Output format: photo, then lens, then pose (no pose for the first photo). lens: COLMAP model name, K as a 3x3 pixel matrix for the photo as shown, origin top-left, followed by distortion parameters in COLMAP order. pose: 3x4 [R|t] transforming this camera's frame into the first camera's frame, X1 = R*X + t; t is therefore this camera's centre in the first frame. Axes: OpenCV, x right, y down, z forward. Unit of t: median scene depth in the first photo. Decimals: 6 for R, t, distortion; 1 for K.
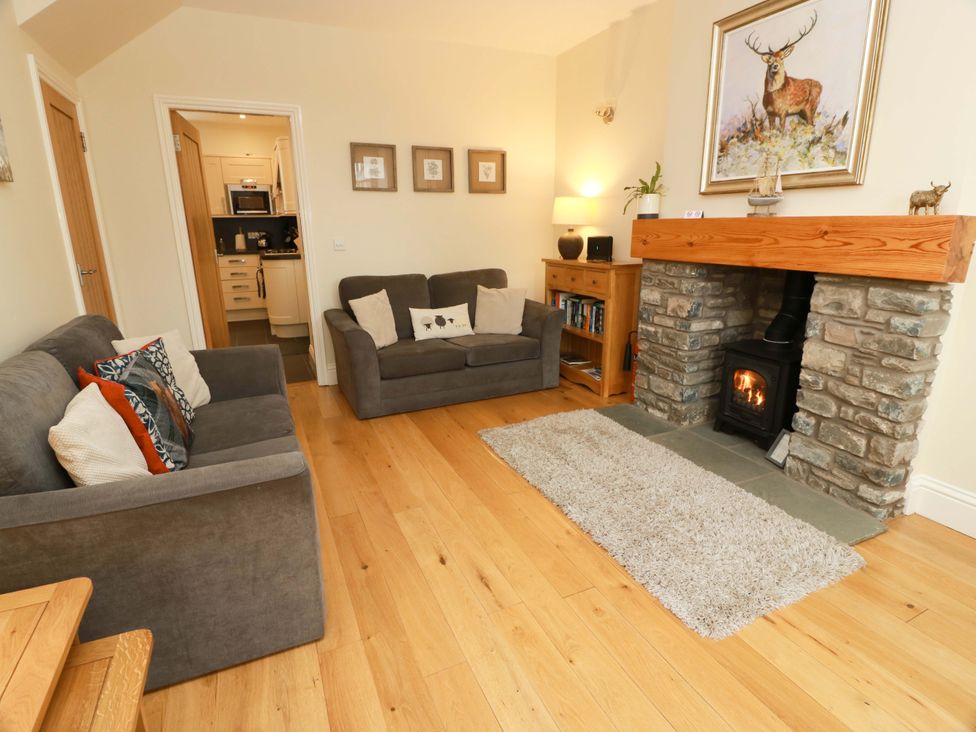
lens RADIAL K [[509.3, 0, 488.0], [0, 509.3, 366.0], [0, 0, 1]] dist [-0.001448, -0.011442]
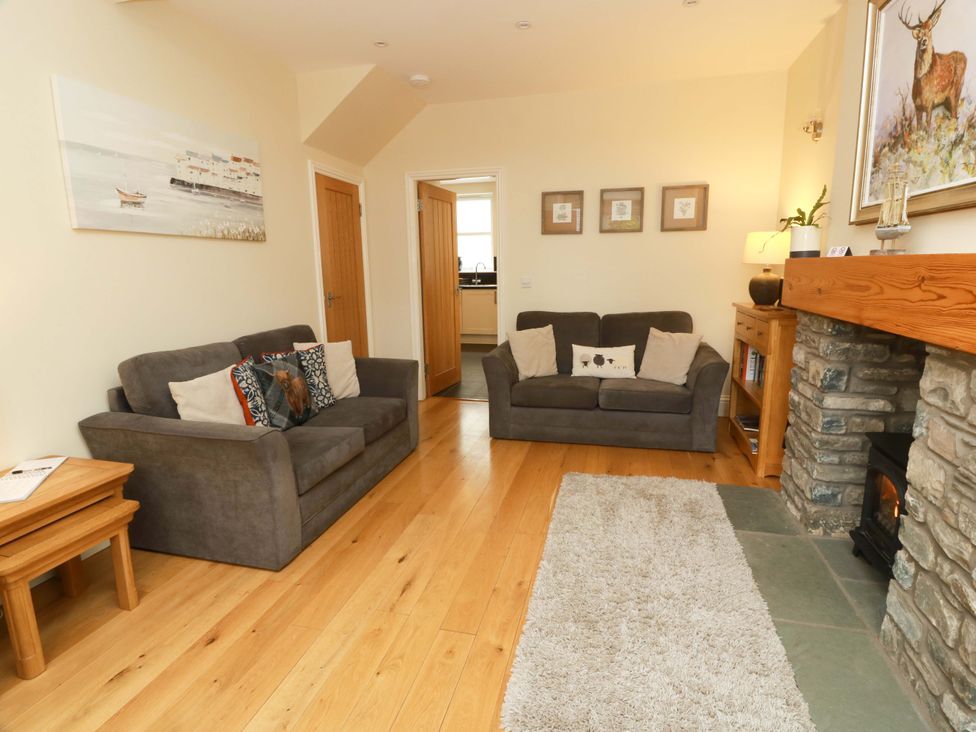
lens RADIAL K [[509.3, 0, 488.0], [0, 509.3, 366.0], [0, 0, 1]] dist [-0.001448, -0.011442]
pose [[0.776552, 0.119378, -0.618641, 0.476396], [-0.161241, 0.986843, -0.011969, -0.040625], [0.609072, 0.109045, 0.785583, 0.120336]]
